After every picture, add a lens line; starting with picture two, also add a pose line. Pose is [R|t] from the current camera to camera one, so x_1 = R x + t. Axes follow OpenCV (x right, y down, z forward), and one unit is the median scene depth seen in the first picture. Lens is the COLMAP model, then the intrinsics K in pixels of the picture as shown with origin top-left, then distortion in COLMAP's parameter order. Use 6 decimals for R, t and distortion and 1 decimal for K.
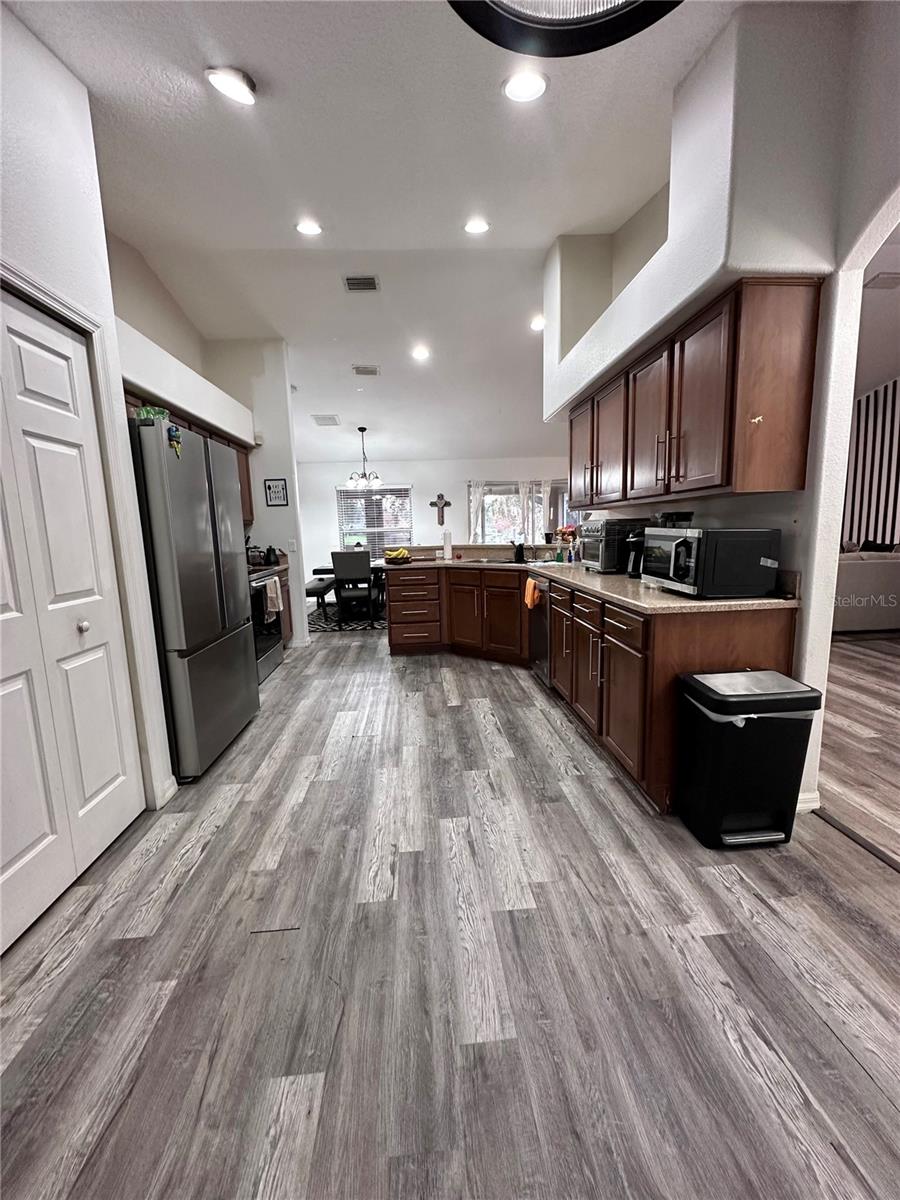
lens RADIAL K [[478.9, 0, 450.0], [0, 478.9, 600.0], [0, 0, 1]] dist [-0.004368, 0.001171]
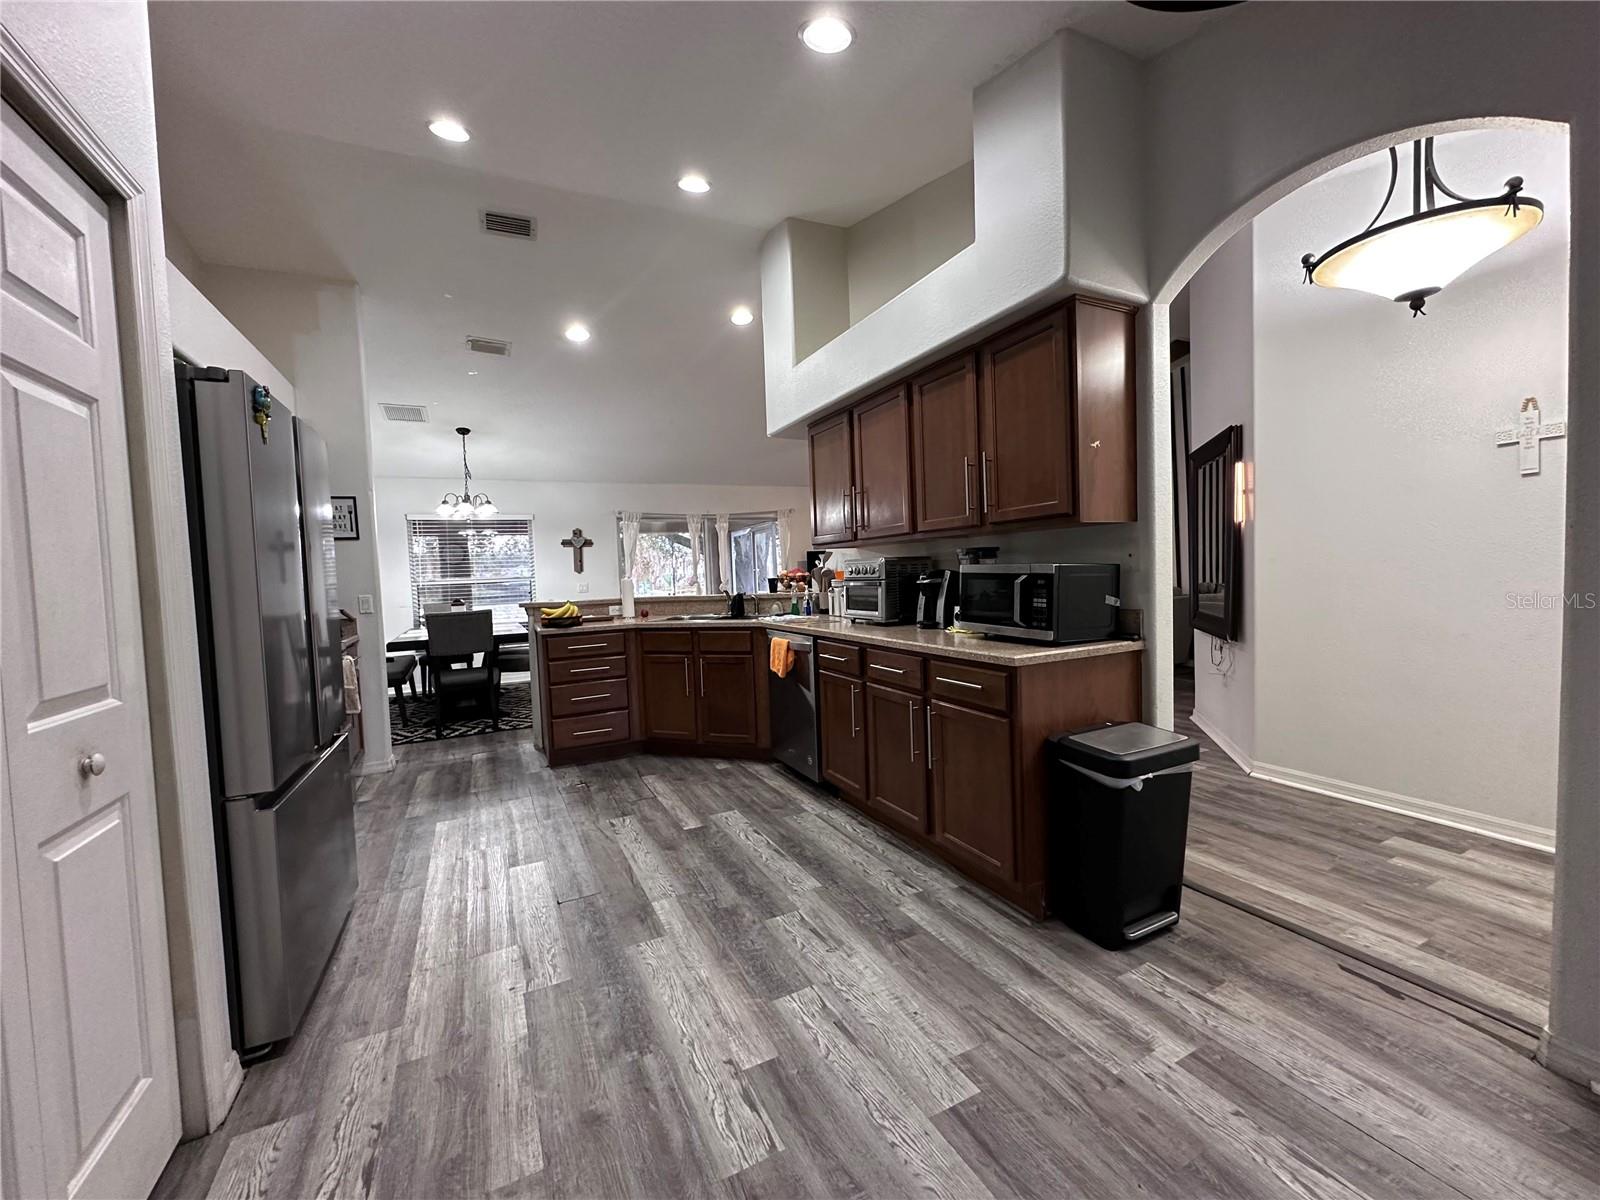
lens RADIAL K [[638.6, 0, 800.0], [0, 638.6, 600.0], [0, 0, 1]] dist [-0.004368, 0.001171]
pose [[0.925501, -0.022528, 0.378075, -0.276245], [0.066533, 0.992377, -0.103734, 0.004470], [-0.372856, 0.121161, 0.919945, 0.103471]]
